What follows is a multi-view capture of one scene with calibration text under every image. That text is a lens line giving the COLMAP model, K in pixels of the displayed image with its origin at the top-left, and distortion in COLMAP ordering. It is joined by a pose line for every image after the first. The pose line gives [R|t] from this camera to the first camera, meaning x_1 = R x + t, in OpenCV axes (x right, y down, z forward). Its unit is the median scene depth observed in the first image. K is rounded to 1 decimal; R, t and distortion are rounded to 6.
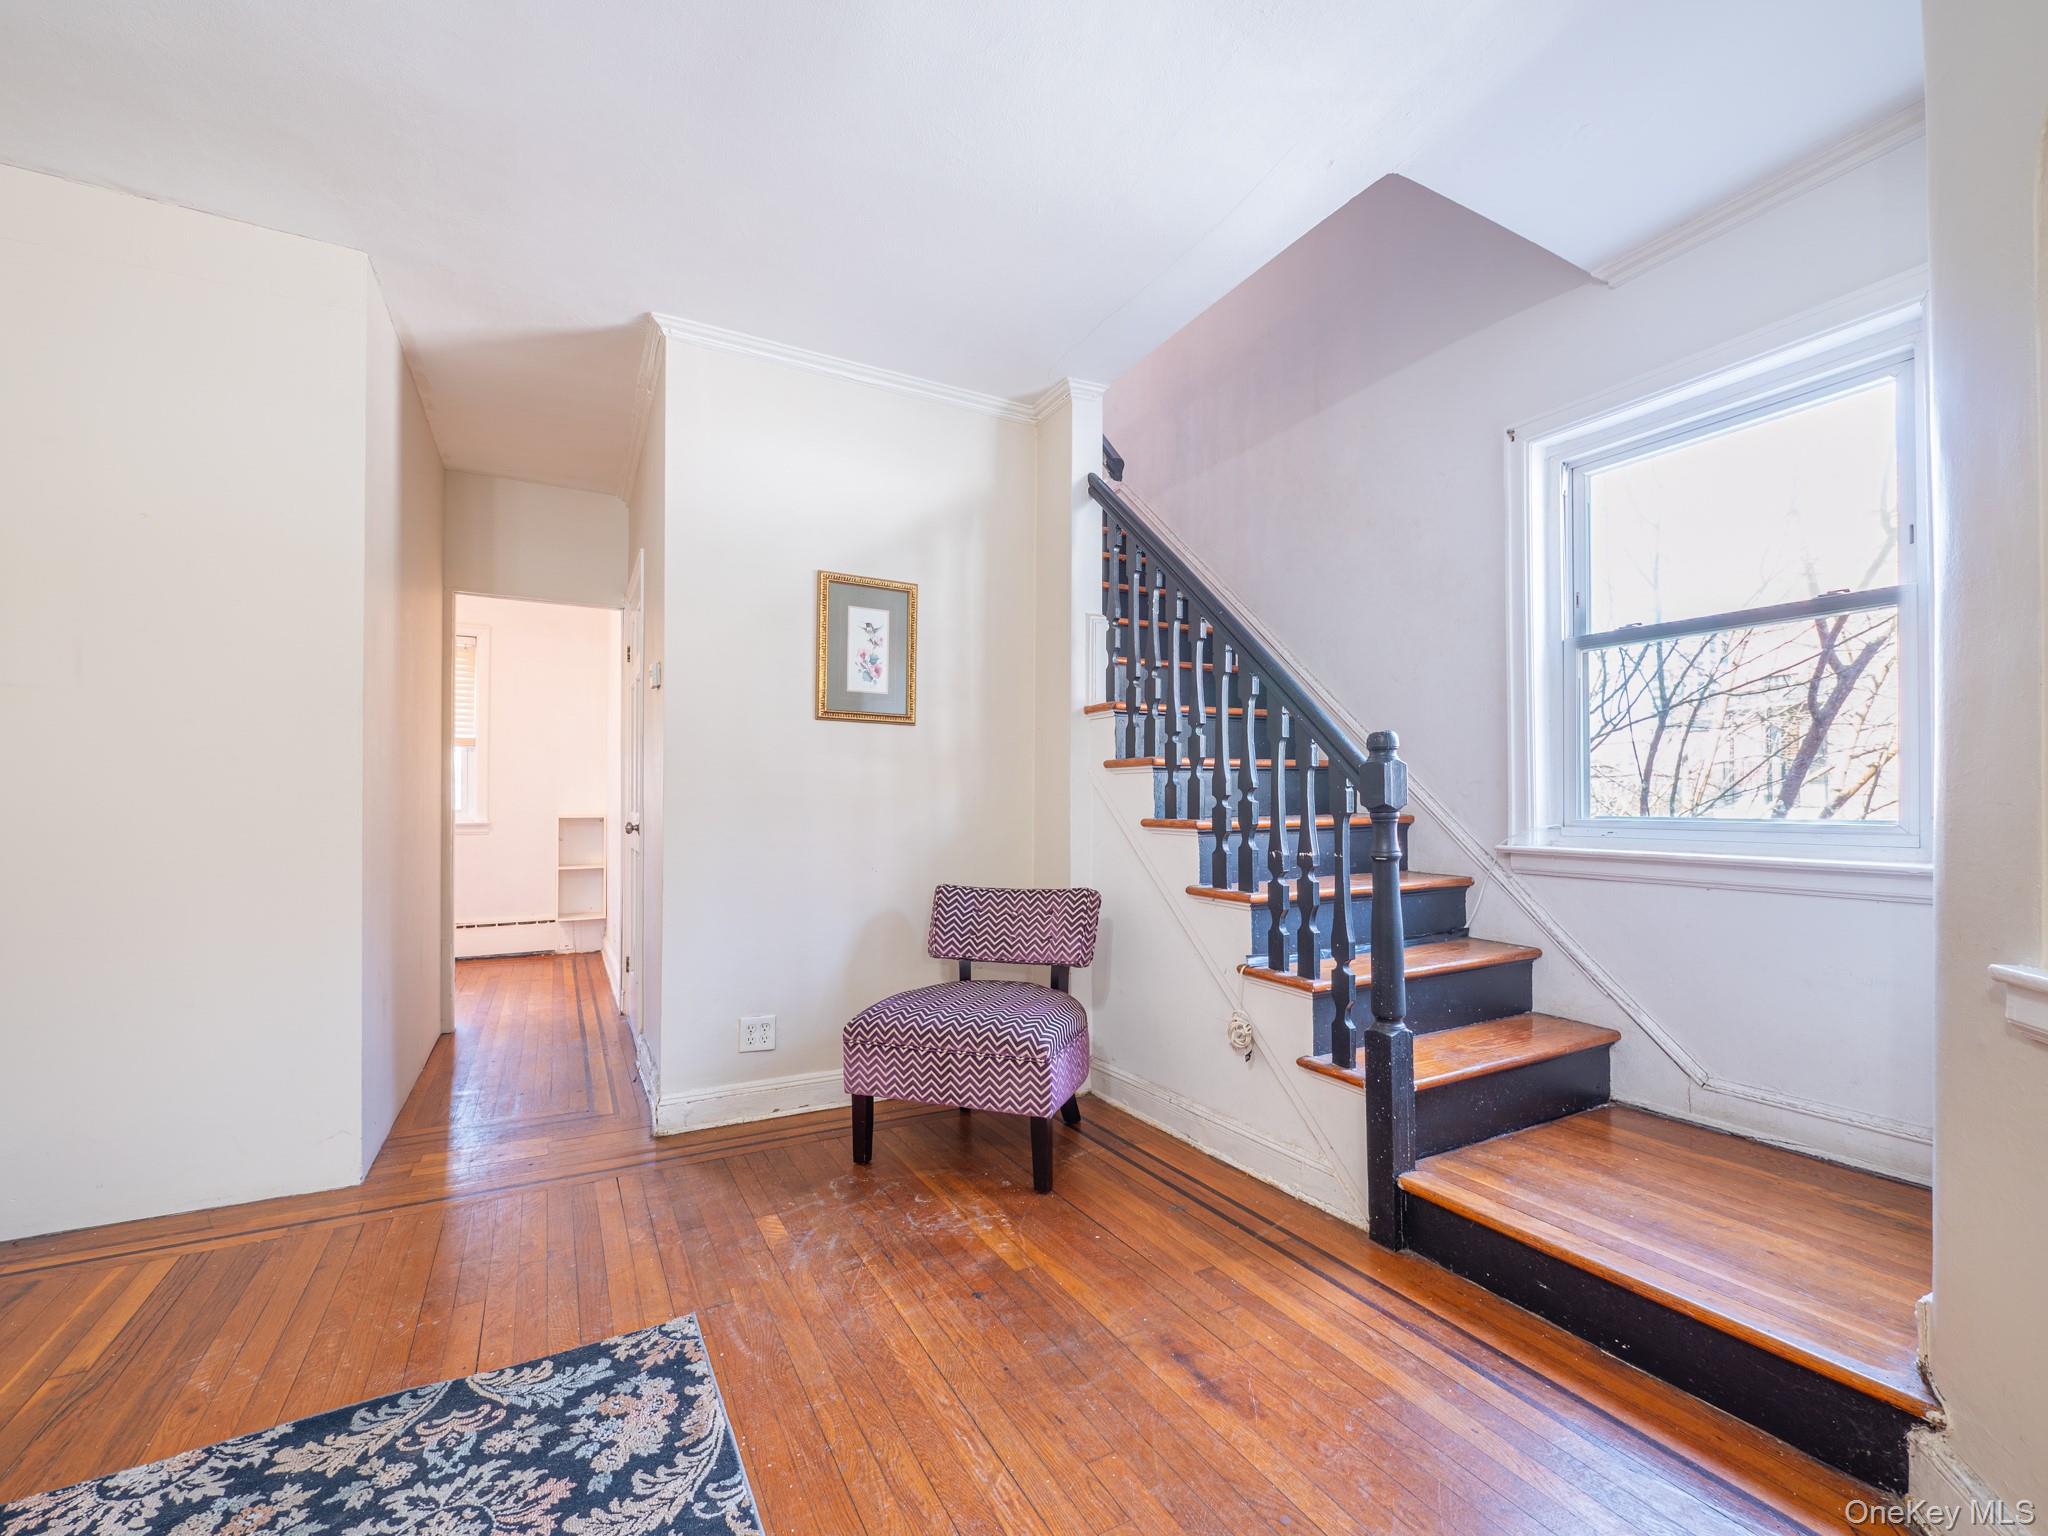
lens RADIAL K [[875.9, 0, 1010.6], [0, 875.9, 792.3], [0, 0, 1]] dist [-0.002459, -0.000196]
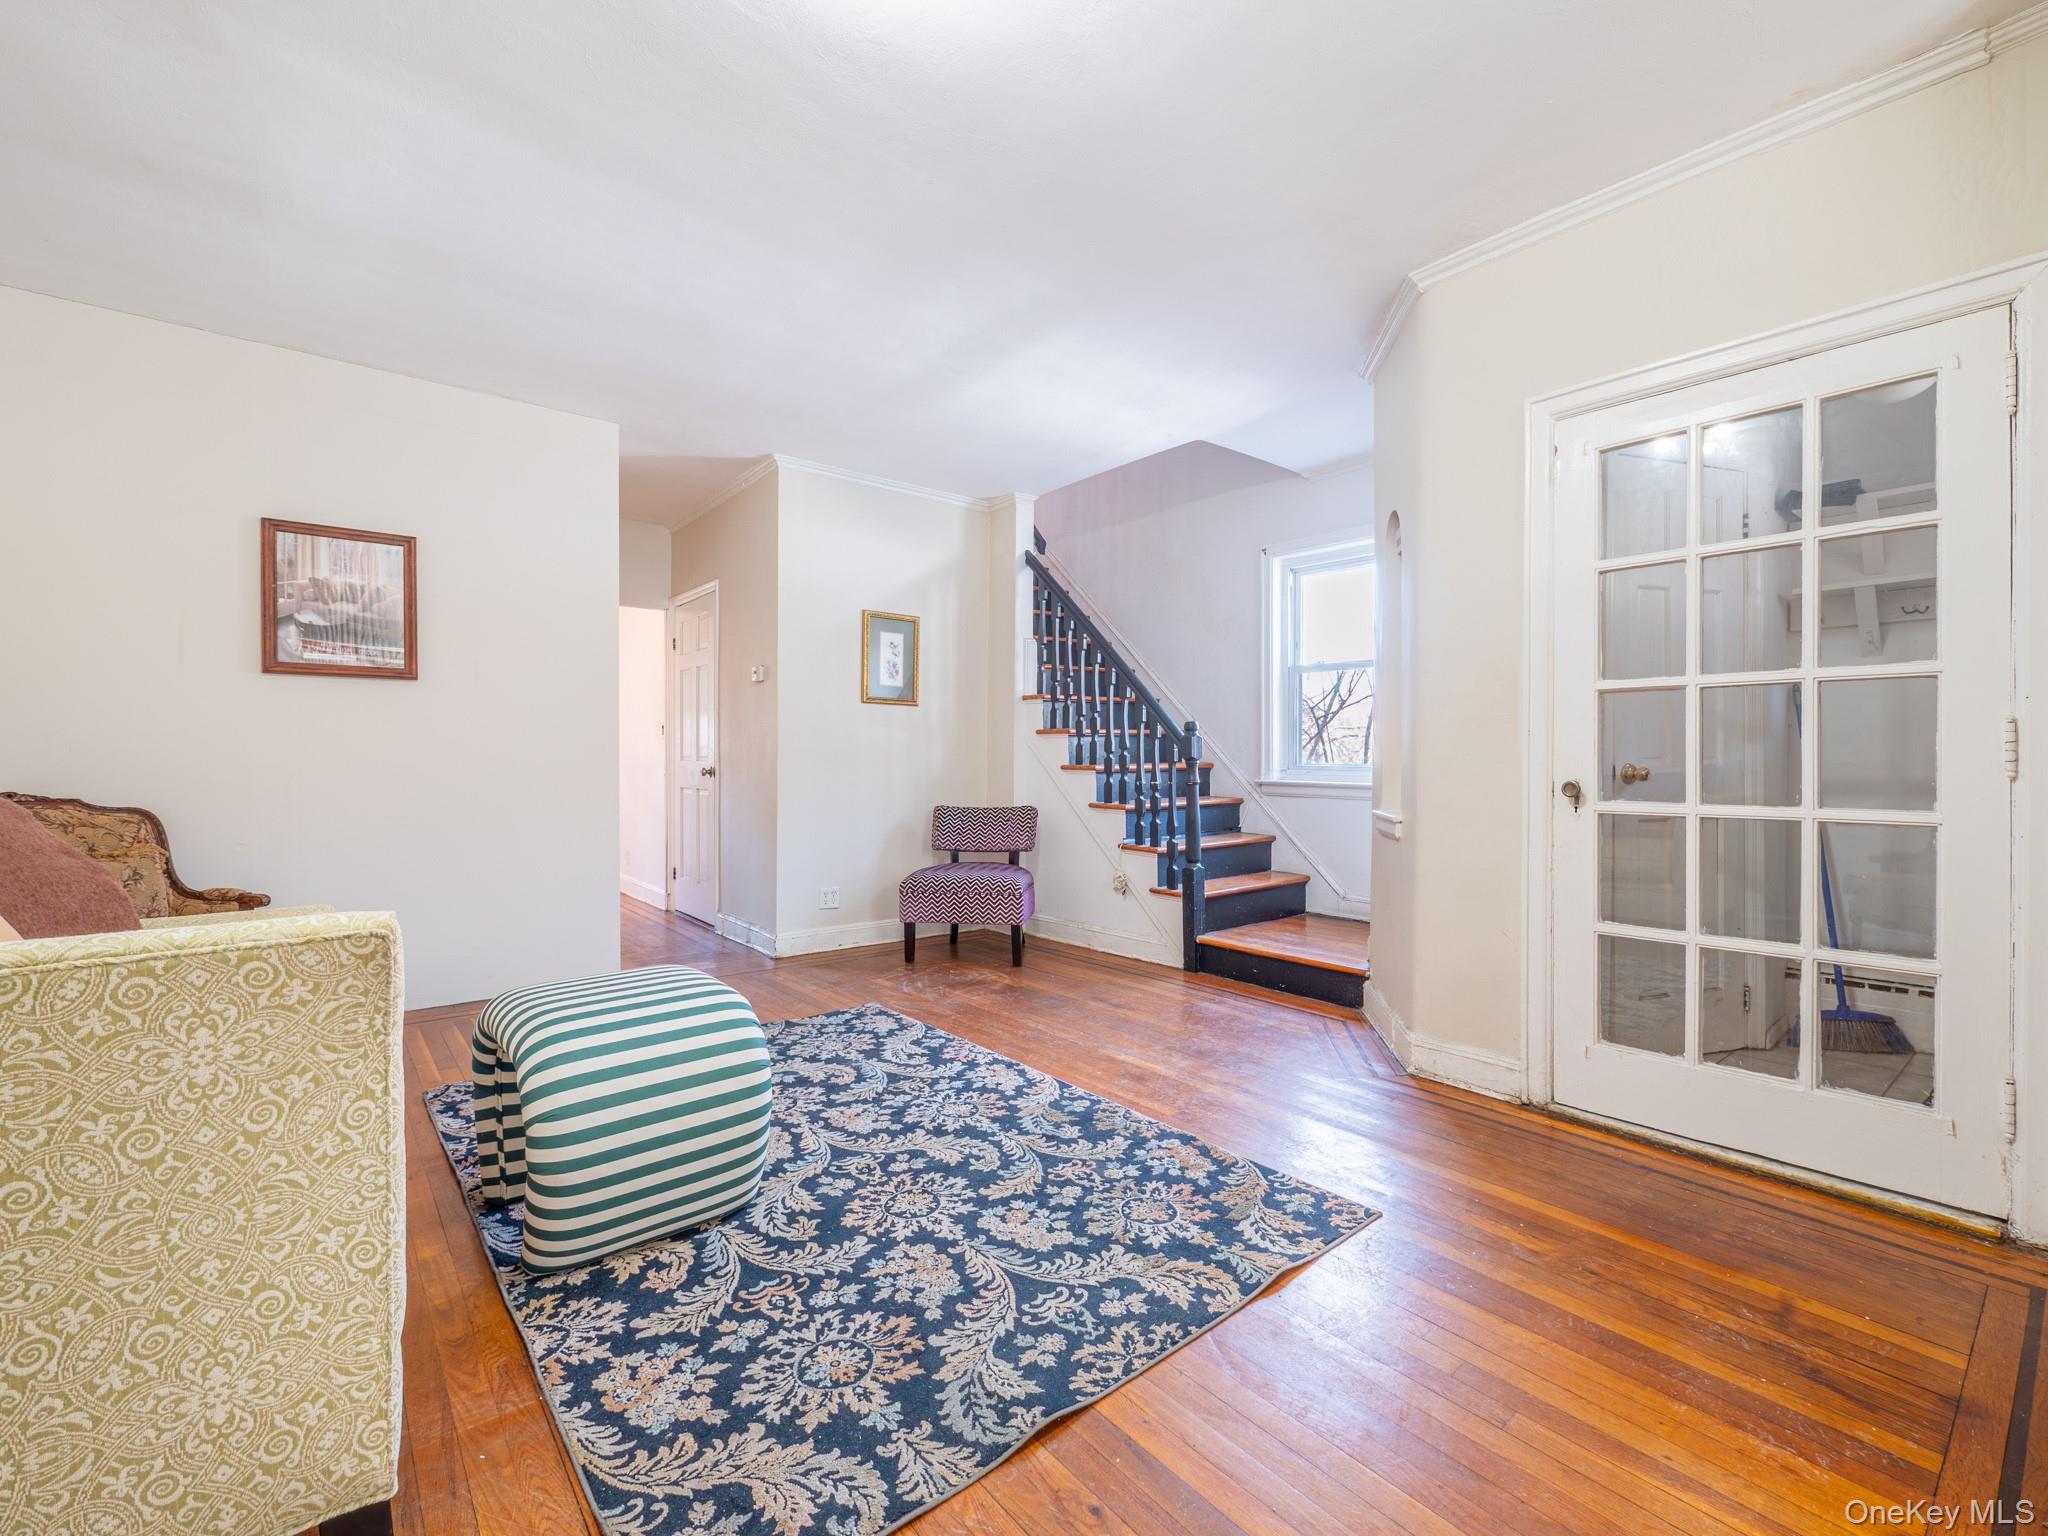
lens RADIAL K [[976.4, 0, 1007.6], [0, 976.4, 757.8], [0, 0, 1]] dist [-0.005833, -0.000203]
pose [[0.982276, 0.000764, 0.187438, -0.328146], [-0.004810, 0.999765, 0.021130, -0.024595], [-0.187378, -0.021657, 0.982049, -0.897444]]
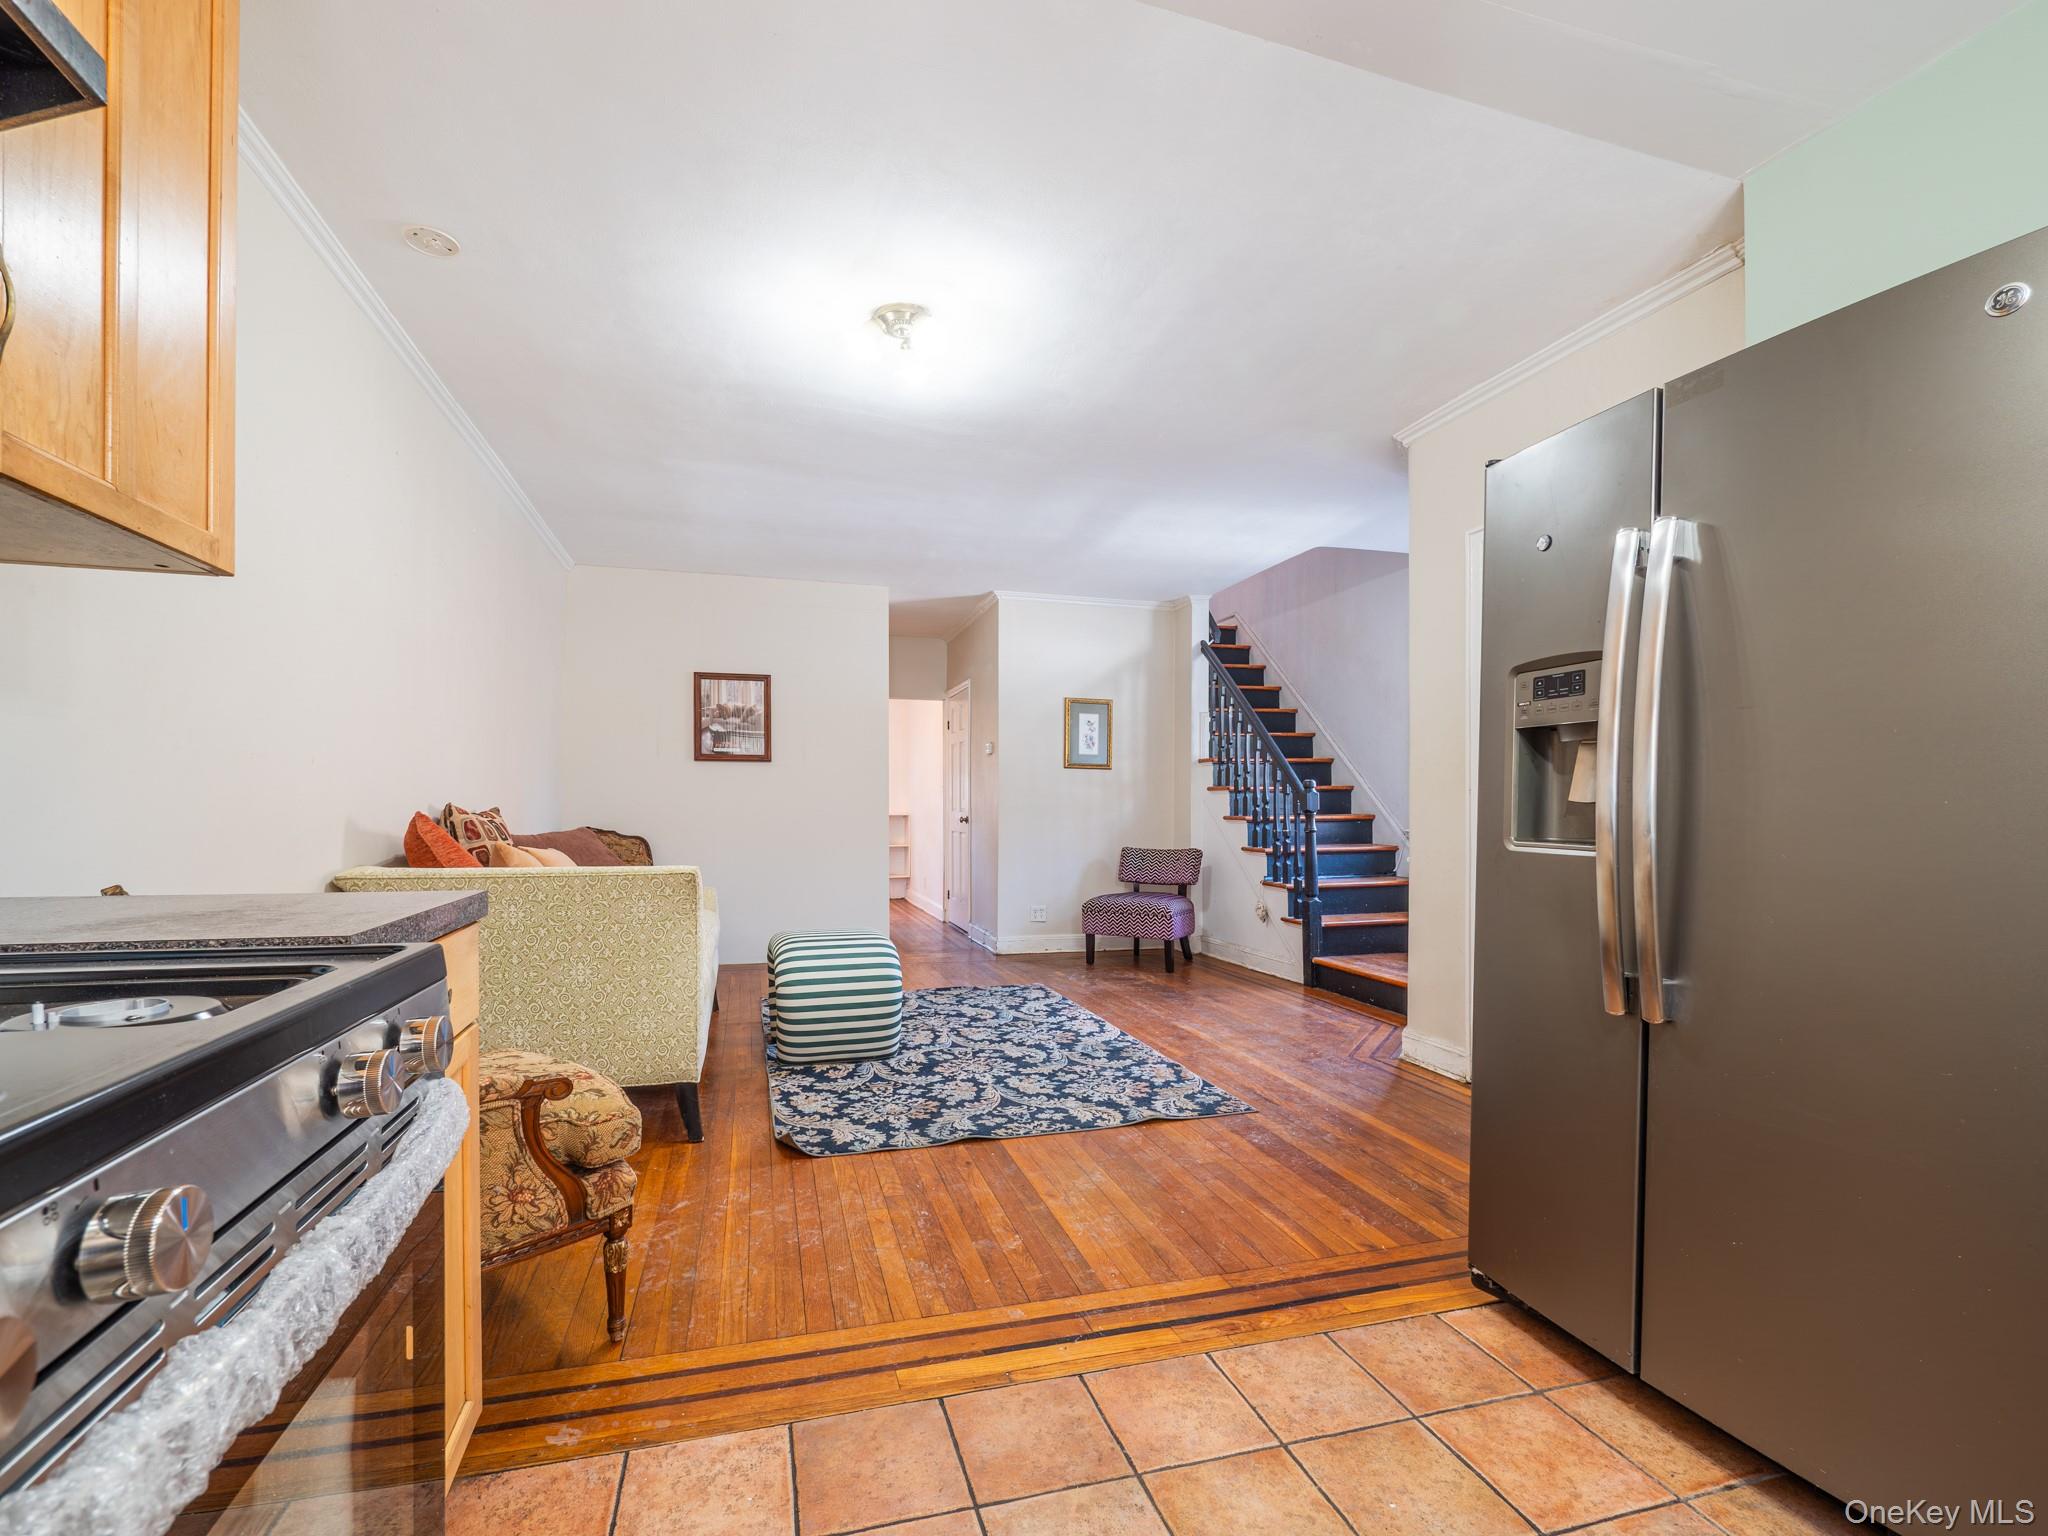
lens RADIAL K [[974.7, 0, 904.2], [0, 974.7, 805.7], [0, 0, 1]] dist [-0.013031, 0.000042]
pose [[0.958303, 0.001760, -0.285748, 0.089047], [0.003695, 0.999821, 0.018551, -0.041730], [0.285730, -0.018834, 0.958125, -1.522877]]
